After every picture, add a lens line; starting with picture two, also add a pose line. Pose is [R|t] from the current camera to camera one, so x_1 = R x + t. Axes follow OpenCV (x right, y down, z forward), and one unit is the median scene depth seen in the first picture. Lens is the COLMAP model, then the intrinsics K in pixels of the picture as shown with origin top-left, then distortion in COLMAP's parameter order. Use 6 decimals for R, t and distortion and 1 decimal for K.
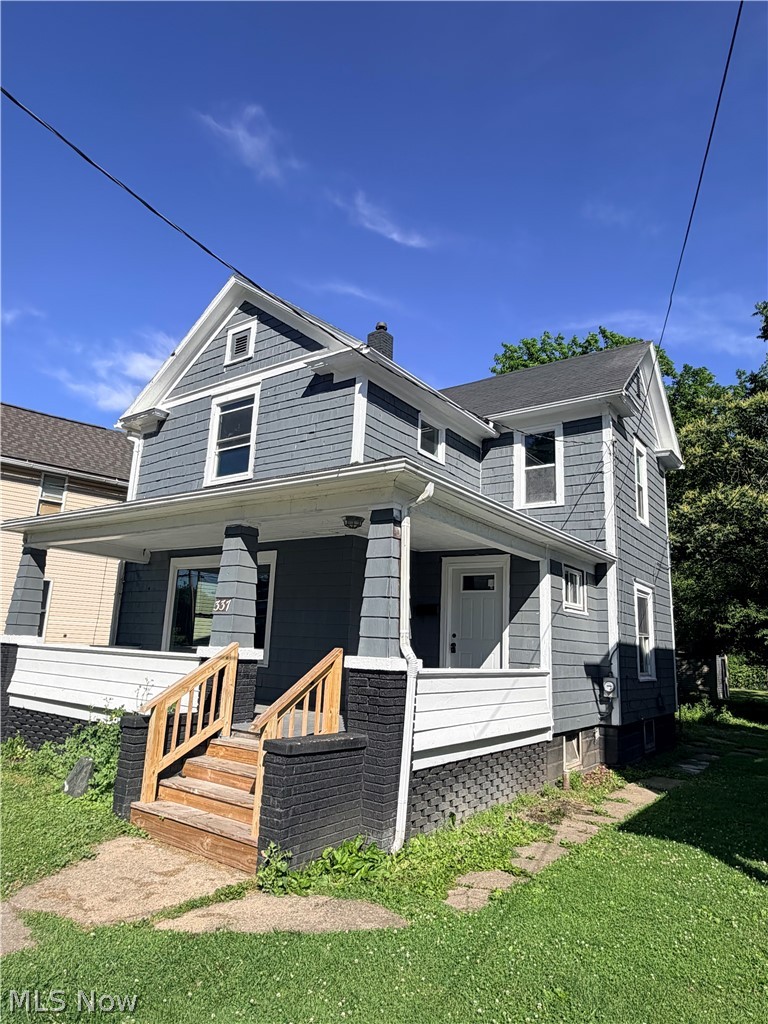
lens RADIAL K [[648.6, 0, 375.7], [0, 648.6, 502.8], [0, 0, 1]] dist [-0.005982, 0.003139]
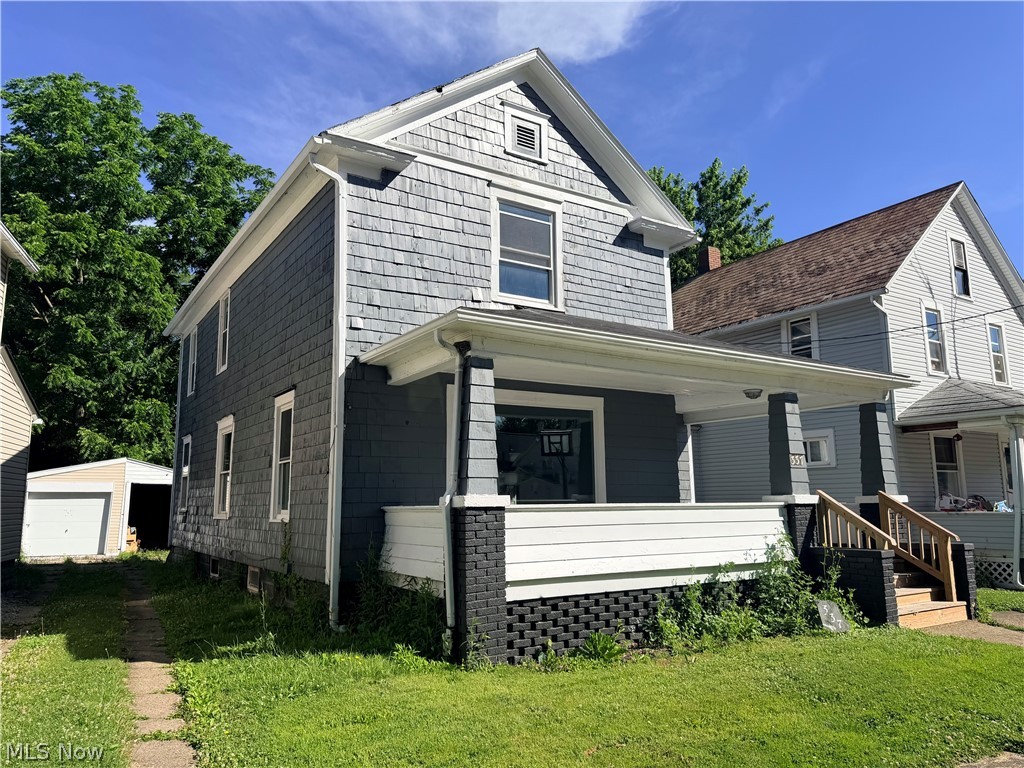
lens RADIAL K [[729.7, 0, 514.0], [0, 729.7, 389.7], [0, 0, 1]] dist [0.065678, -0.038760]
pose [[0.345377, 0.089720, 0.934165, -1.107930], [-0.180746, 0.983143, -0.027600, 0.105157], [-0.920894, -0.159314, 0.355772, 0.659676]]
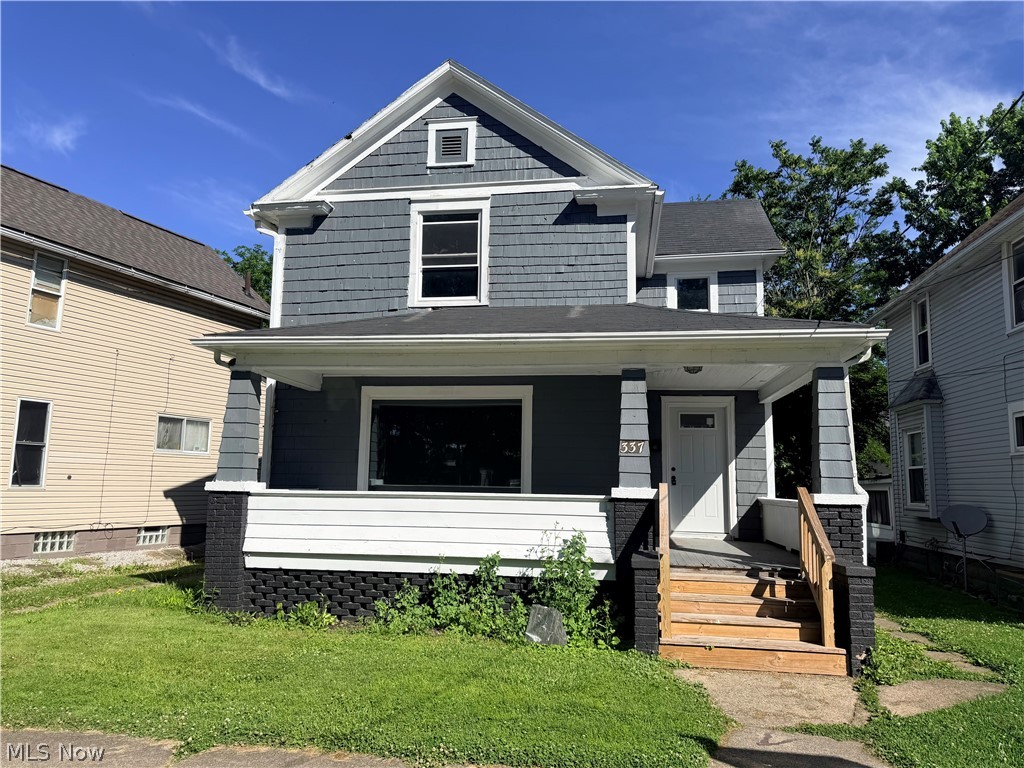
lens RADIAL K [[729.7, 0, 515.6], [0, 729.7, 387.3], [0, 0, 1]] dist [0.065678, -0.038760]
pose [[0.890388, 0.028371, 0.454317, -0.599314], [-0.076814, 0.993108, 0.088525, -0.015559], [-0.448674, -0.113719, 0.886431, 0.047182]]
